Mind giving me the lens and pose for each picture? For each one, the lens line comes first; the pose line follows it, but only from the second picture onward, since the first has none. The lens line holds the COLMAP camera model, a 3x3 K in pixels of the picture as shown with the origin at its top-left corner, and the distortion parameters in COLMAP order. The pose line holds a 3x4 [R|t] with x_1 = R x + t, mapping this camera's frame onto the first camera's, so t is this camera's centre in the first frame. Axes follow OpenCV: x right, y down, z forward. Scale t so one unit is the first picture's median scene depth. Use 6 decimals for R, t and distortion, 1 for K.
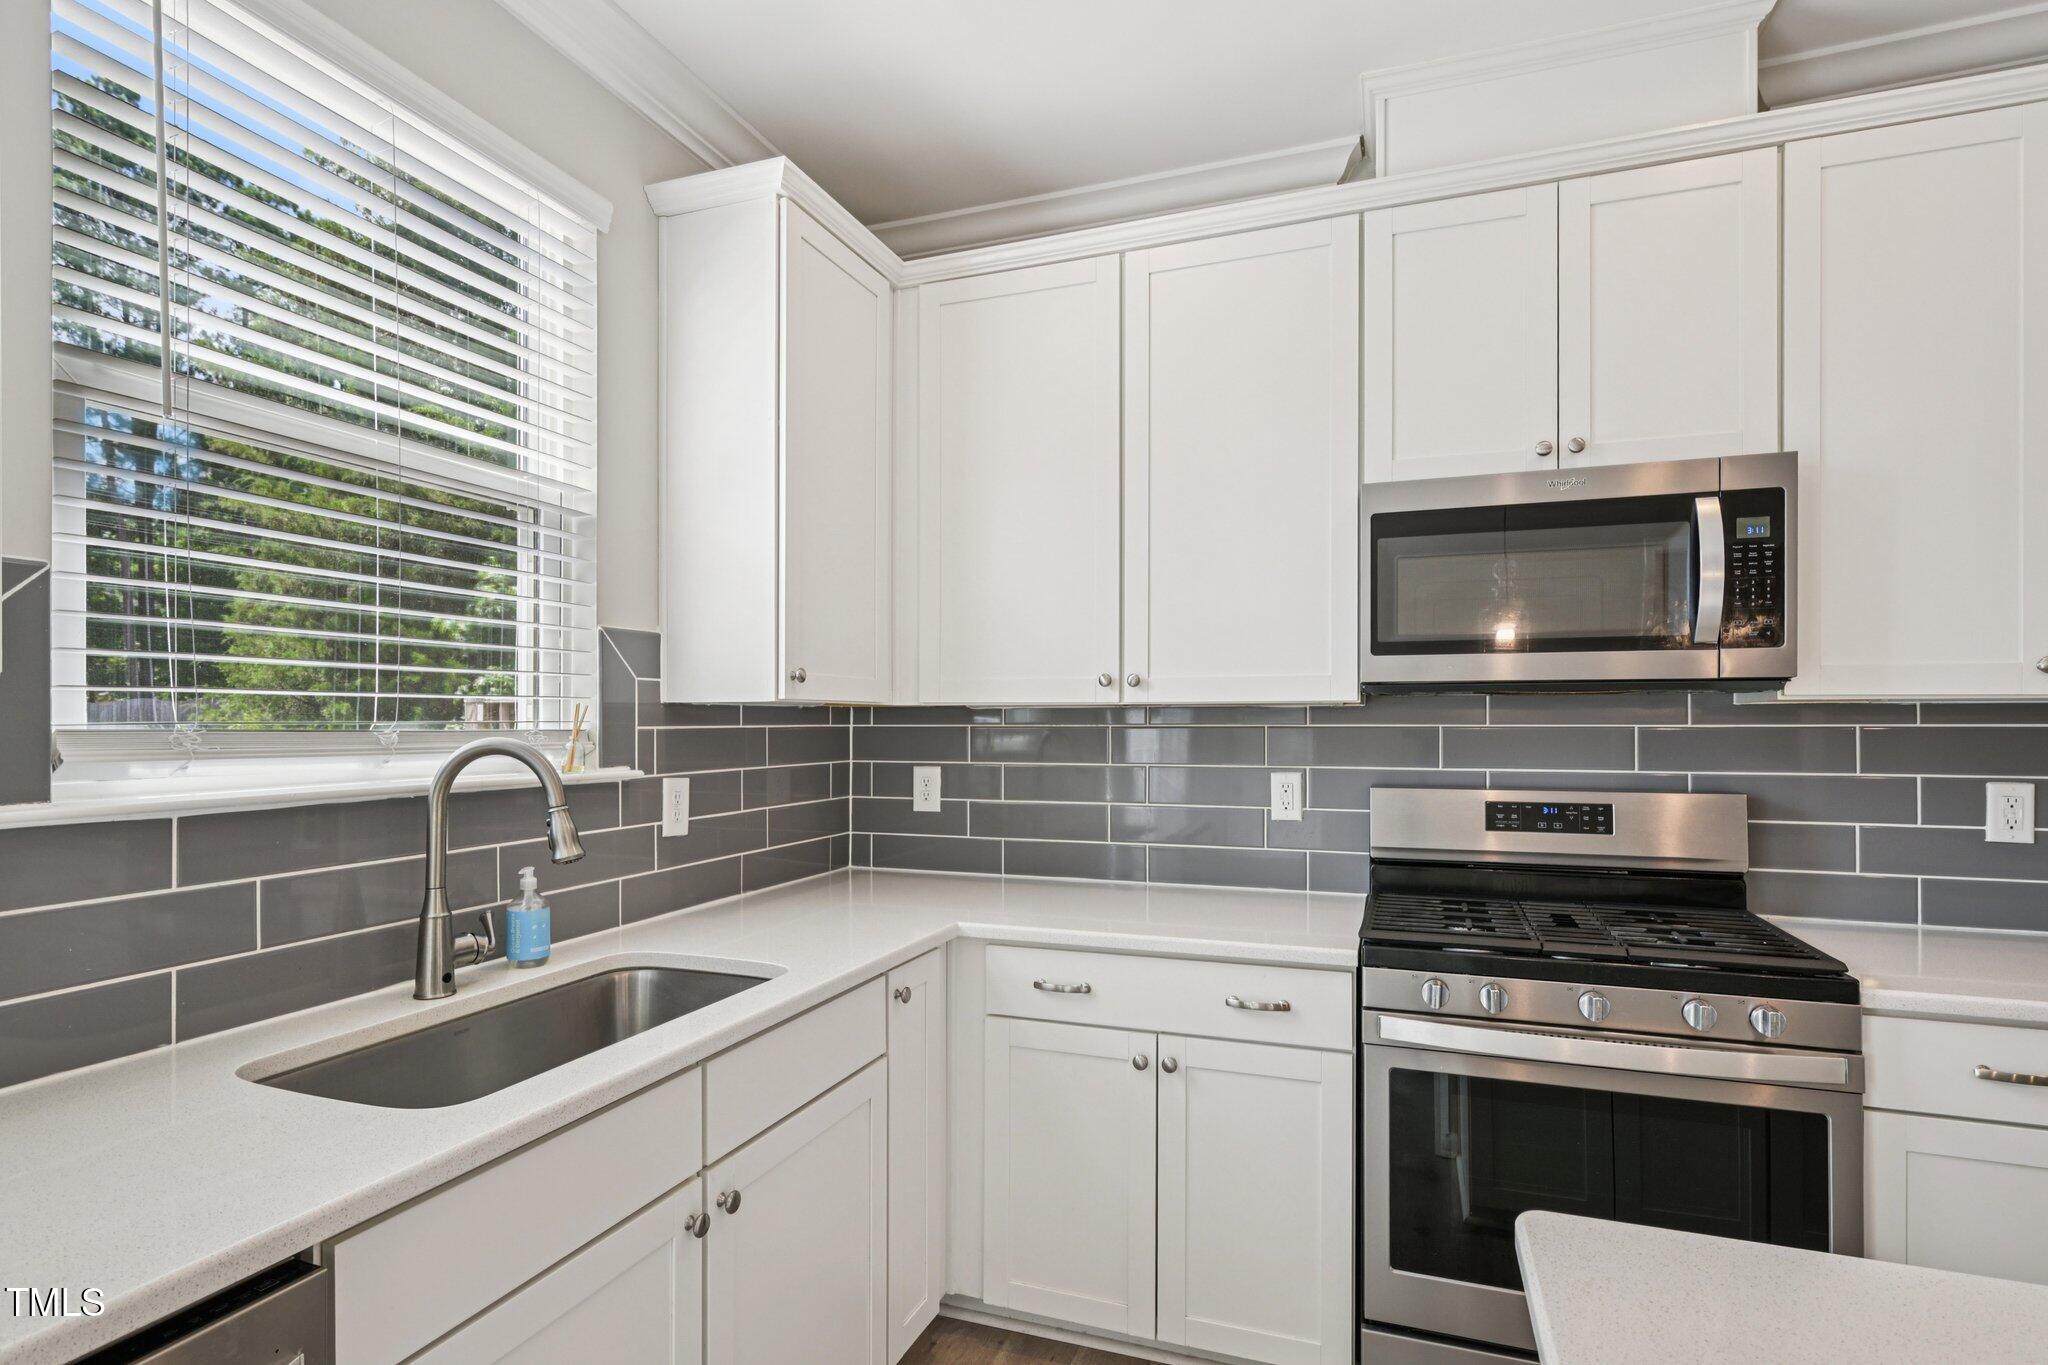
lens RADIAL K [[1015.9, 0, 1023.5], [0, 1015.9, 722.6], [0, 0, 1]] dist [-0.000732, 0.000327]
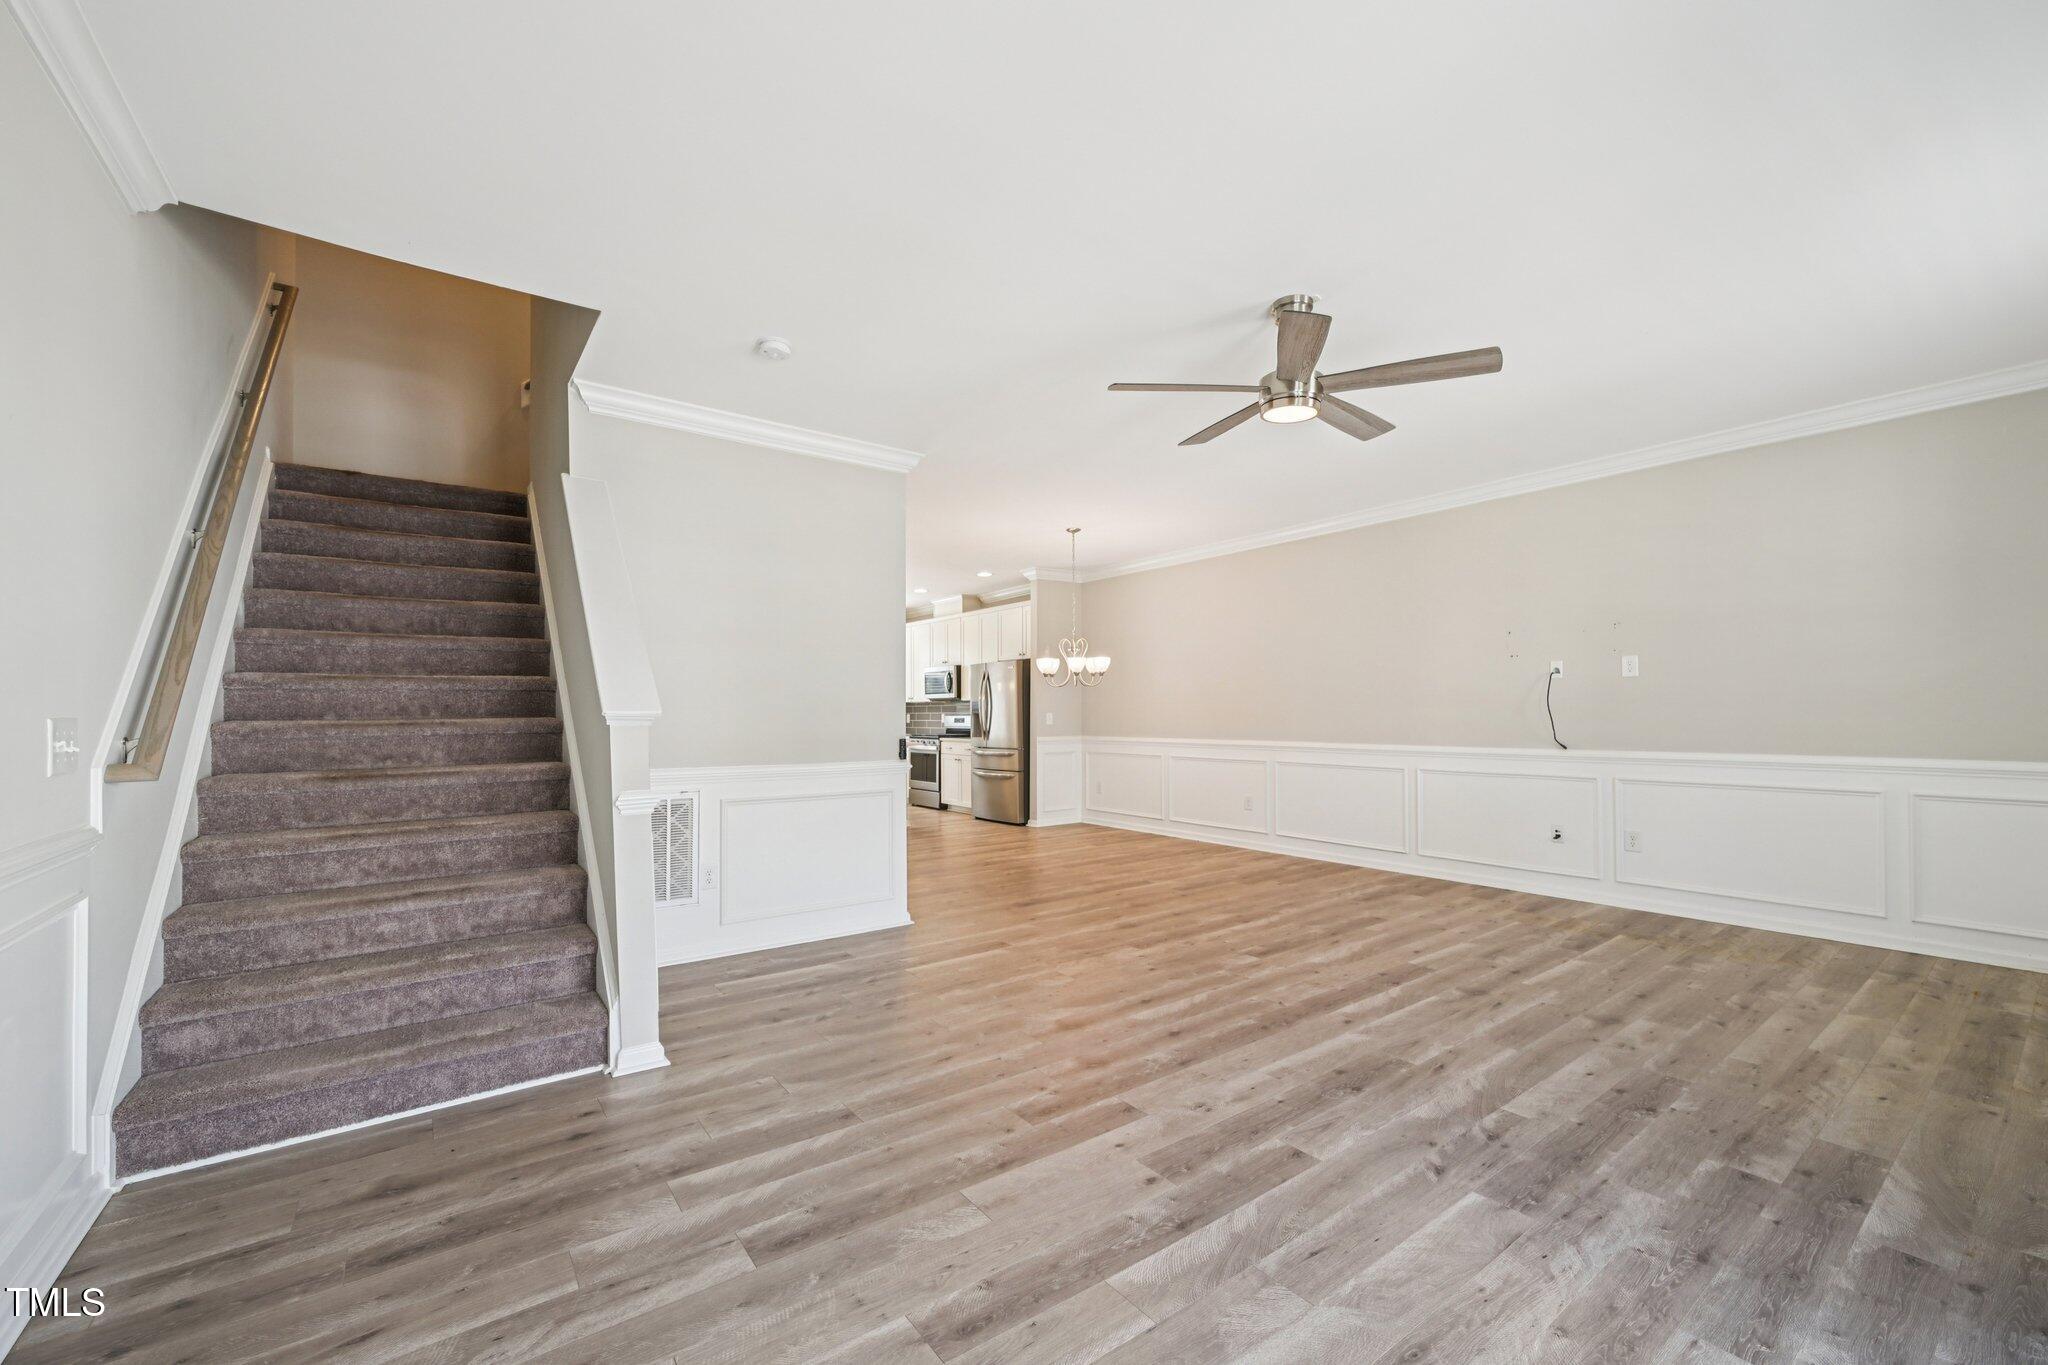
lens RADIAL K [[821.7, 0, 1023.4], [0, 821.7, 714.0], [0, 0, 1]] dist [-0.000664, -0.000214]
pose [[0.834873, -0.004537, -0.550424, 3.644898], [0.005065, 0.999987, -0.000559, 0.062954], [0.550420, -0.002322, 0.834885, -2.966247]]
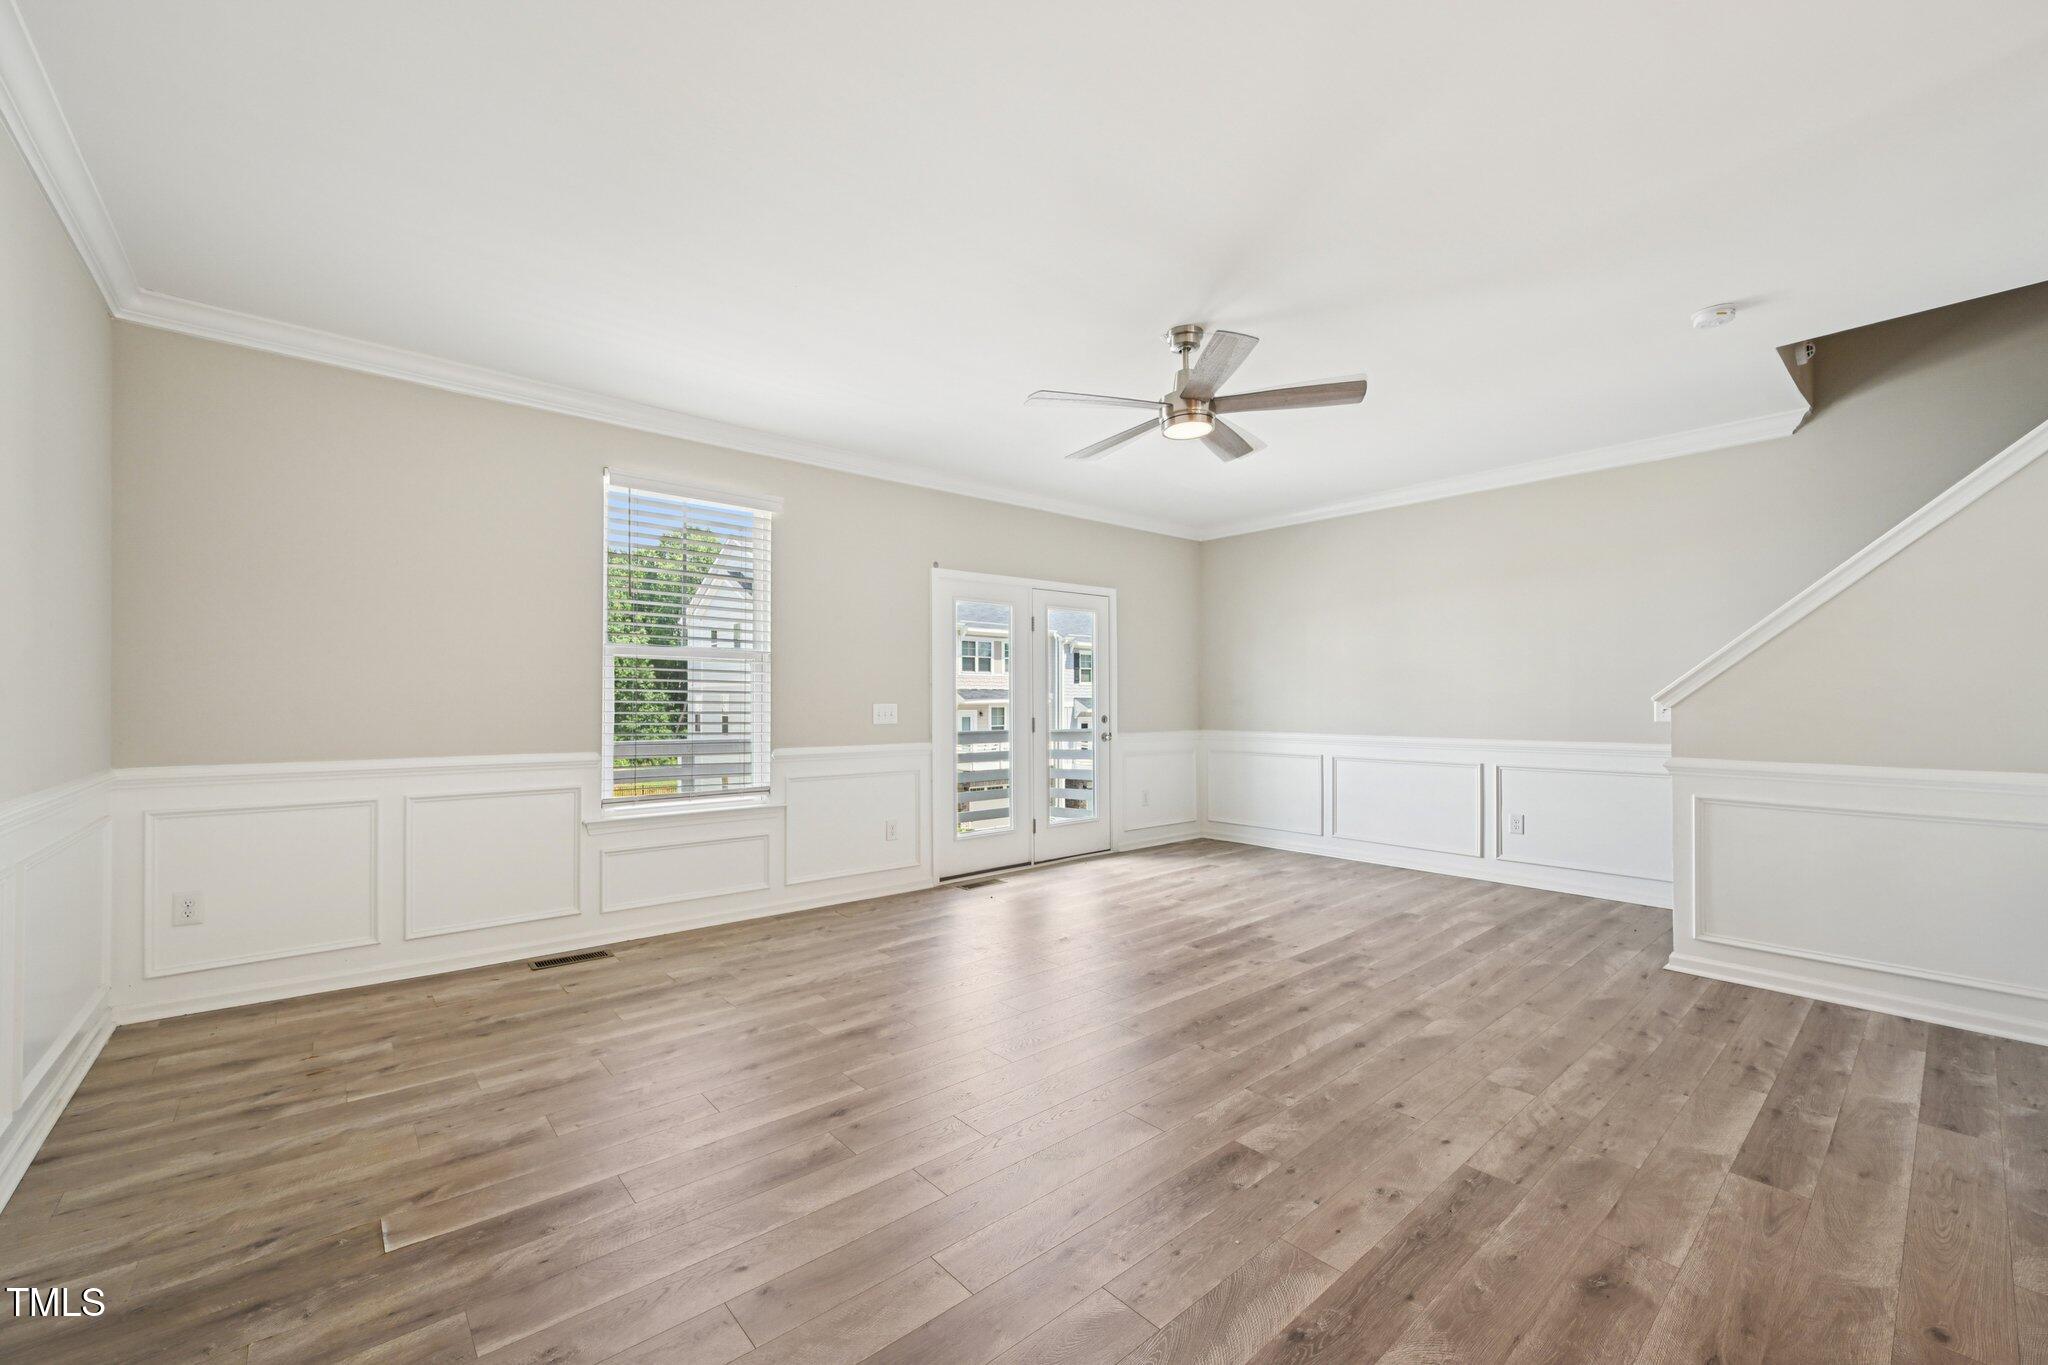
lens RADIAL K [[826.8, 0, 1025.4], [0, 826.8, 692.6], [0, 0, 1]] dist [0.001194, 0.000099]
pose [[-0.876094, 0.004606, 0.482118, 2.780340], [0.000984, 0.999969, -0.007765, 0.056200], [-0.482139, -0.006328, -0.876072, -0.032842]]
